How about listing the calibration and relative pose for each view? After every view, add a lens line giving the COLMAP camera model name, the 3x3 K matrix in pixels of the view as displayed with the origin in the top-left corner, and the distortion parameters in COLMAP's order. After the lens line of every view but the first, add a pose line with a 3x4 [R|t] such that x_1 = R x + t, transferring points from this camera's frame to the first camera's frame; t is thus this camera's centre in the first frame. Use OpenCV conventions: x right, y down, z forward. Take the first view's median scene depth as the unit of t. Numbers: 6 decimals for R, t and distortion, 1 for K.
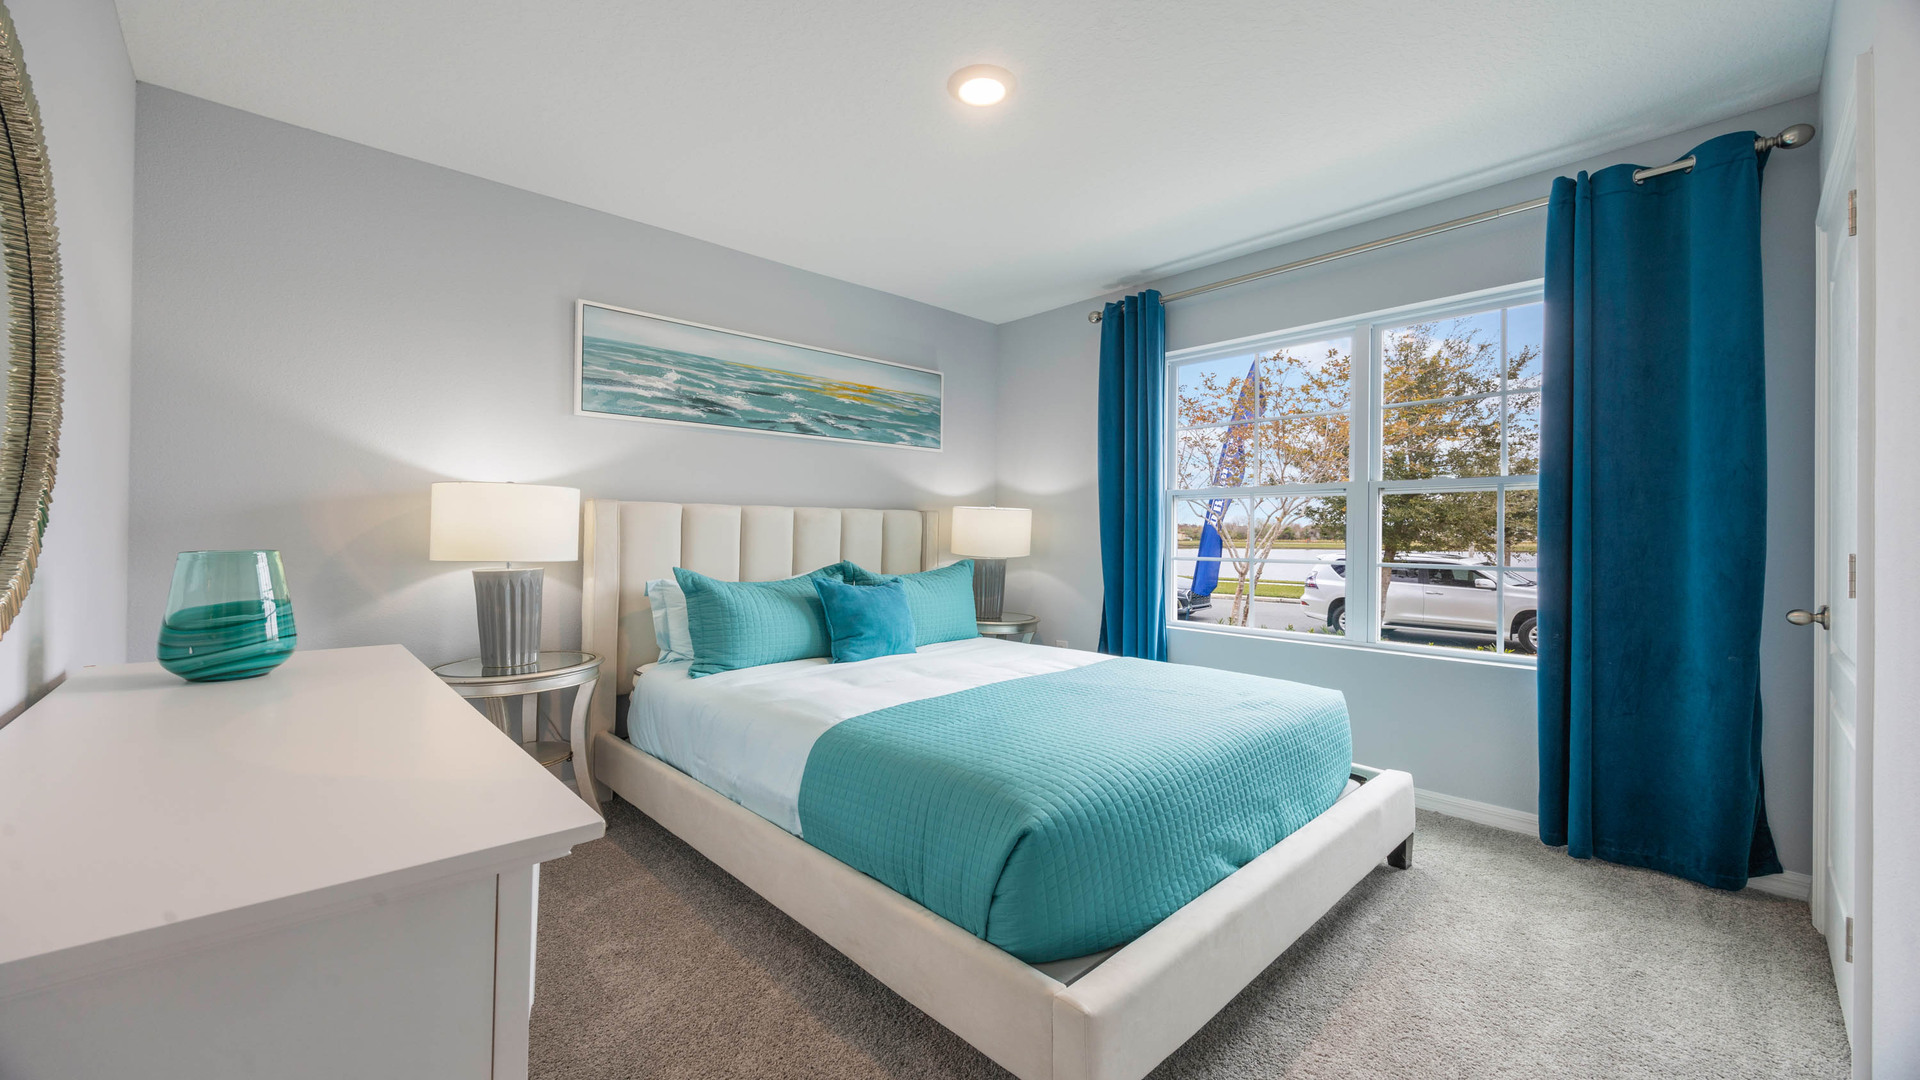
lens RADIAL K [[725.7, 0, 962.0], [0, 725.7, 530.4], [0, 0, 1]] dist [0.000564, -0.000999]
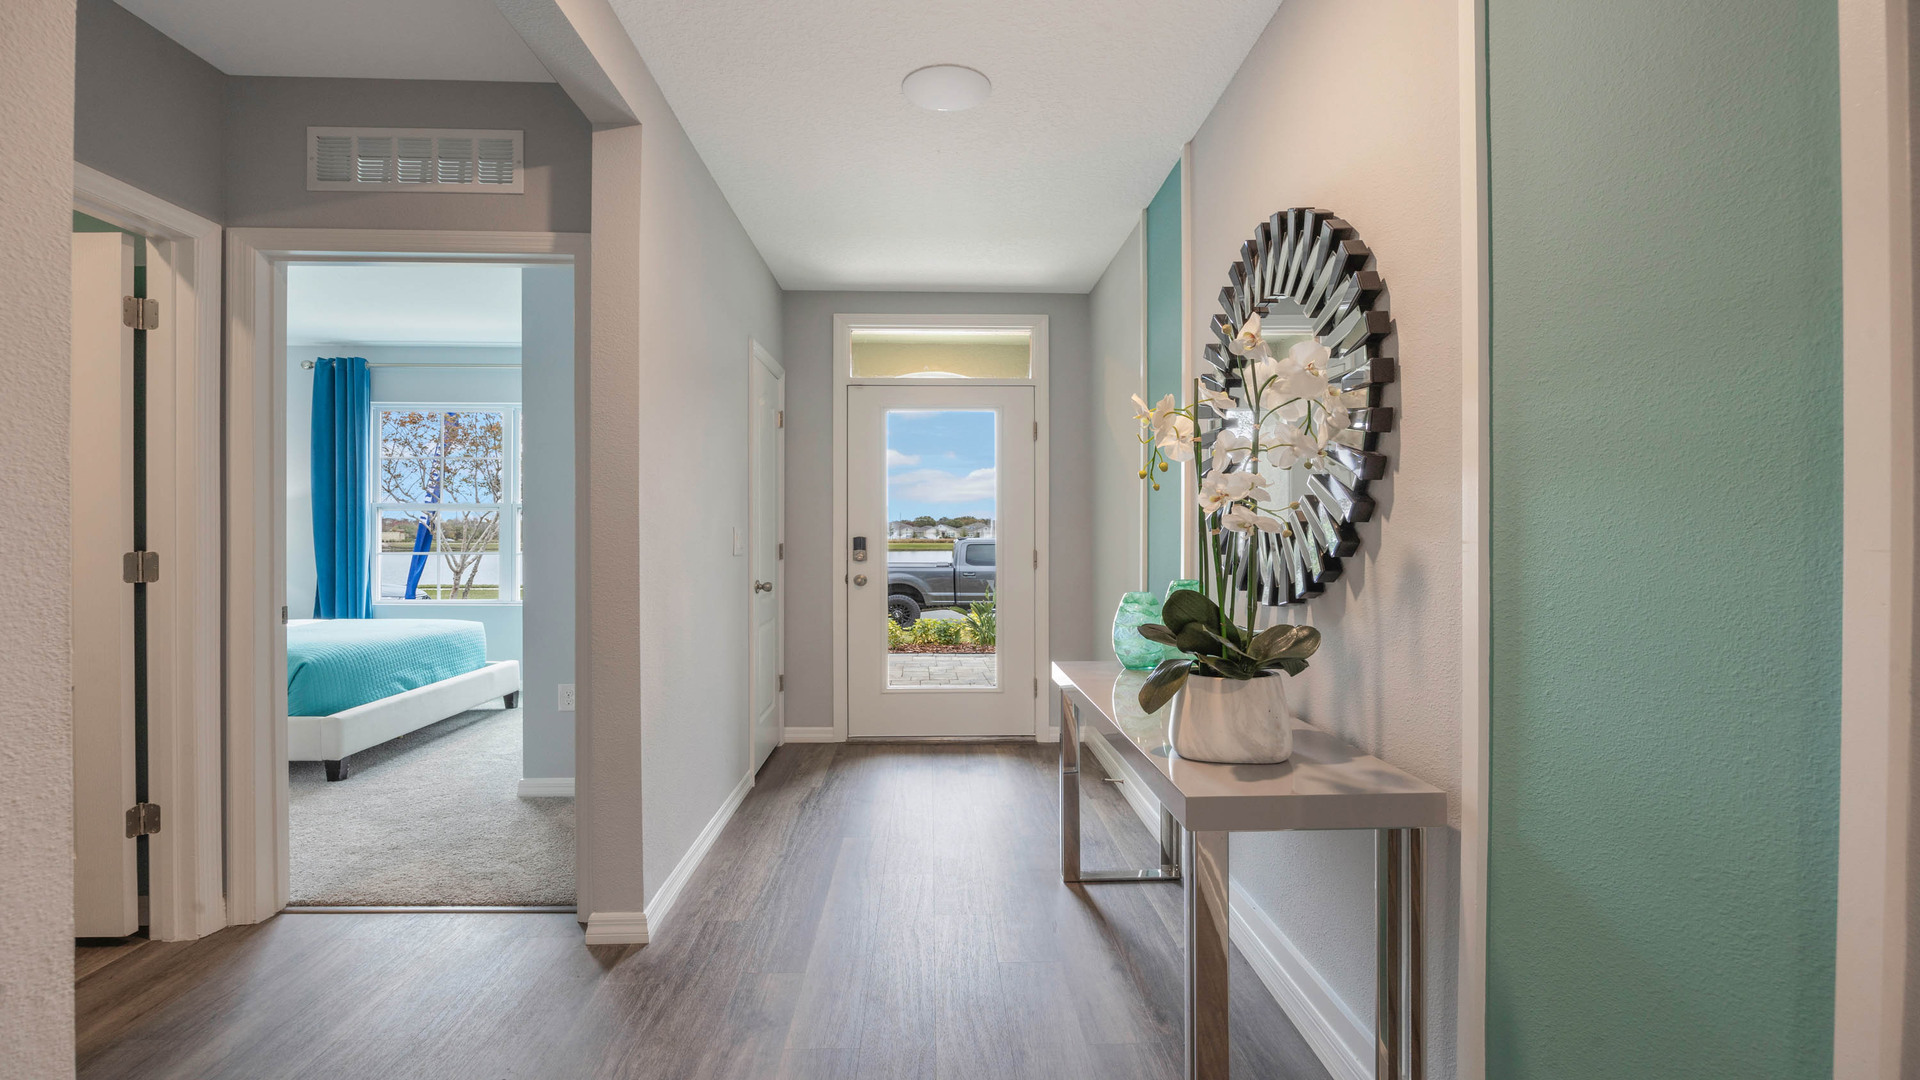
lens RADIAL K [[908.1, 0, 970.1], [0, 908.1, 540.4], [0, 0, 1]] dist [-0.014094, 0.000335]
pose [[0.654403, -0.006533, 0.756118, -0.268698], [-0.003931, 0.999920, 0.012041, -0.009916], [-0.756136, -0.010852, 0.654325, -0.972375]]
